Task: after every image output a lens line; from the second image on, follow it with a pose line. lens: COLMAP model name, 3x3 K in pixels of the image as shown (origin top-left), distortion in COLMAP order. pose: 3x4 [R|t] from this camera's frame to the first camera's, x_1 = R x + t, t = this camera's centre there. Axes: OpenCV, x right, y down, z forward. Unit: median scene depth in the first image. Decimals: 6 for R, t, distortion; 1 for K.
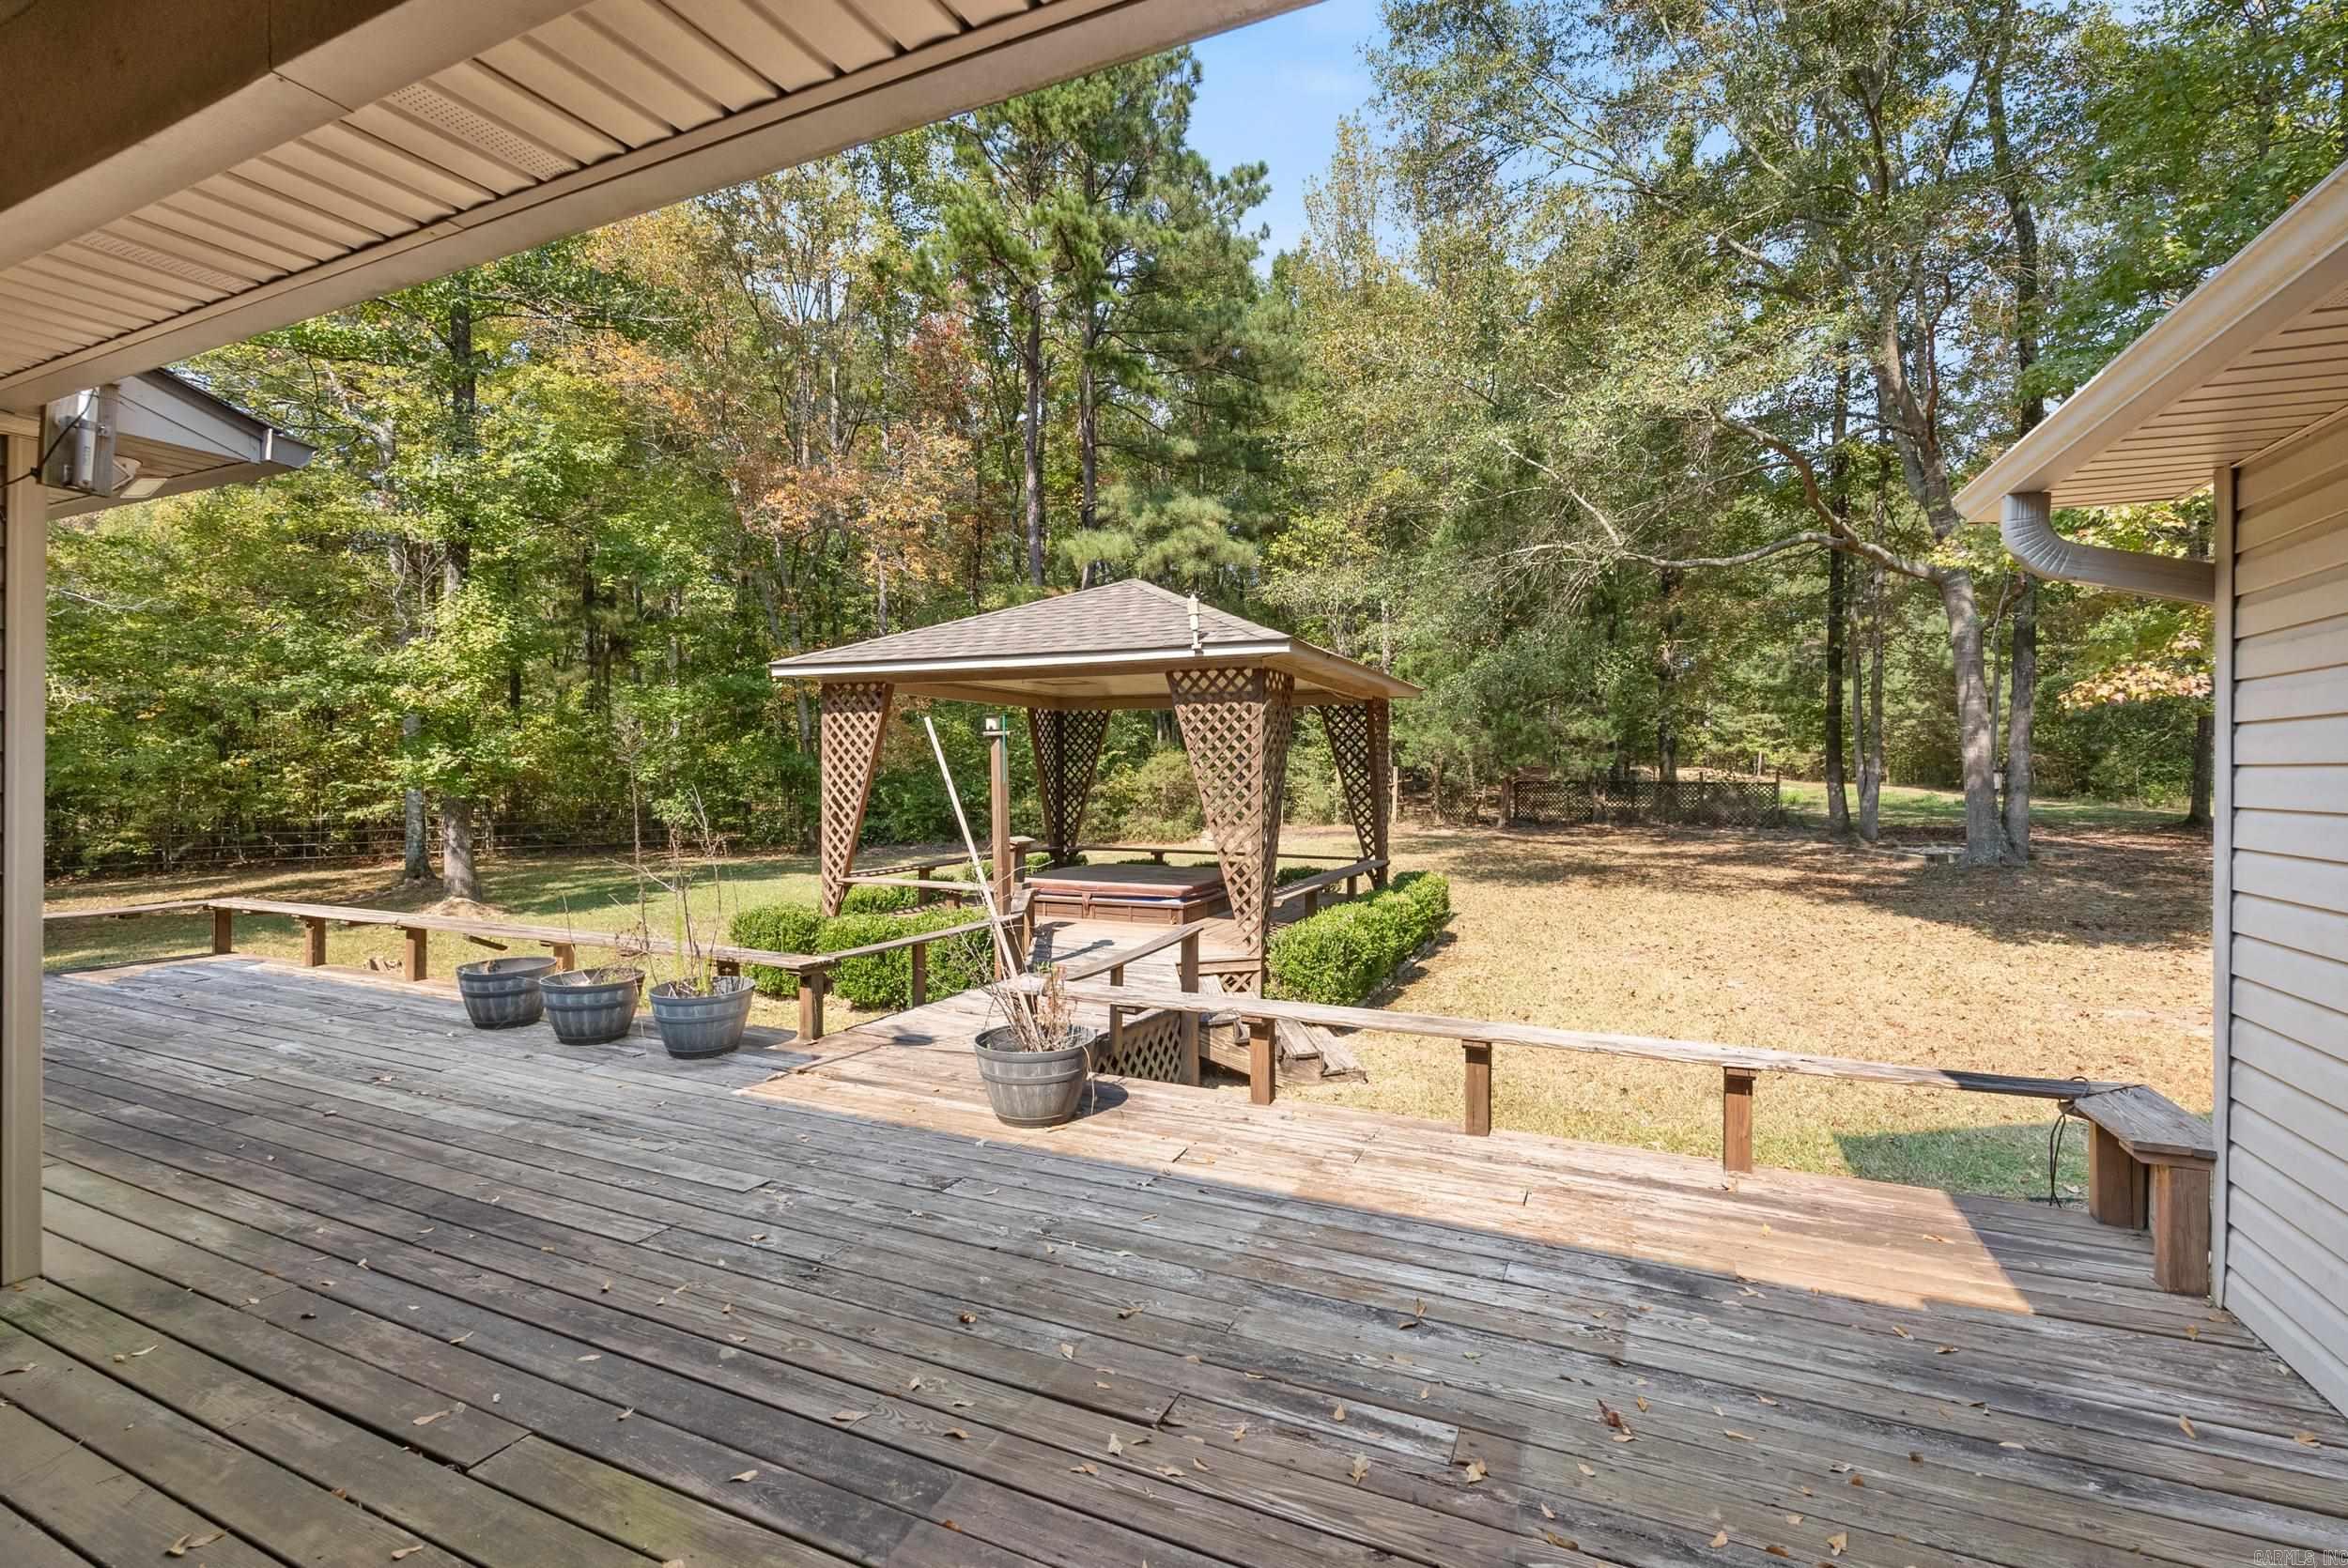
lens RADIAL K [[1058.8, 0, 1173.1], [0, 1058.8, 780.8], [0, 0, 1]] dist [-0.004445, 0.000114]
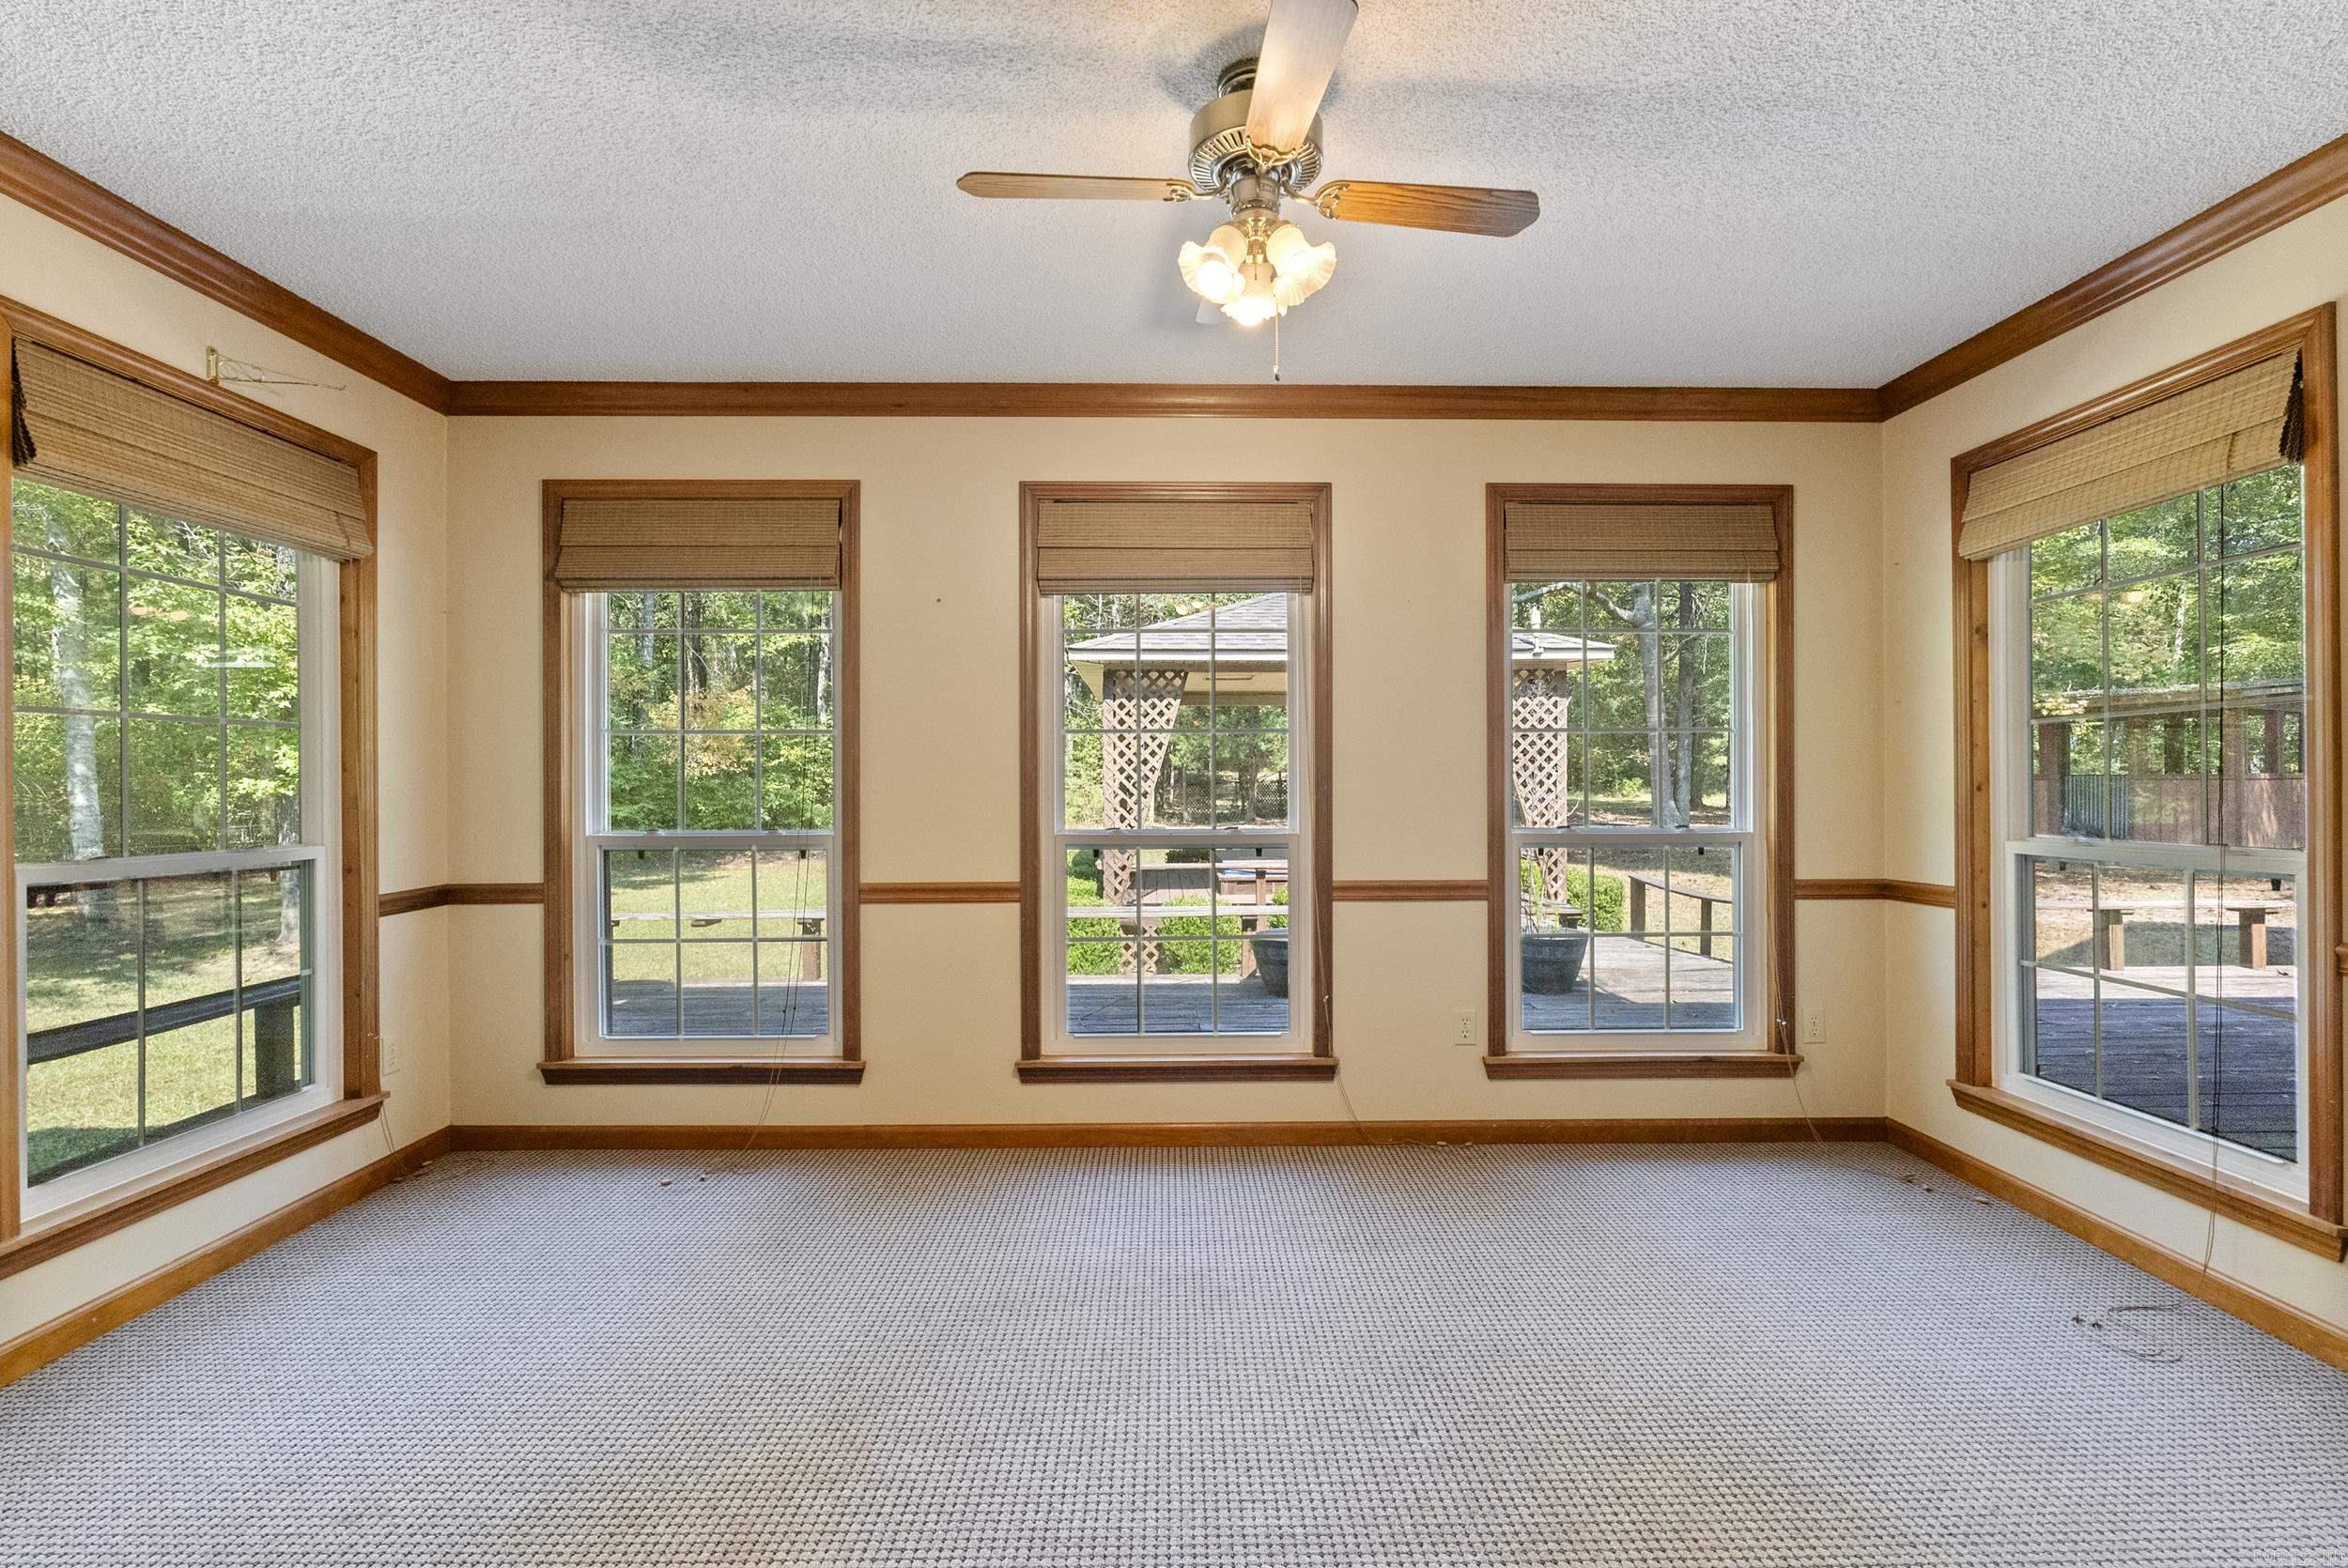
lens RADIAL K [[1058.8, 0, 1176.4], [0, 1058.8, 782.7], [0, 0, 1]] dist [-0.004445, 0.000114]
pose [[0.908587, -0.006554, 0.417644, -0.689288], [0.009981, 0.999932, -0.006022, 0.020712], [-0.417576, 0.009640, 0.908591, 0.073988]]
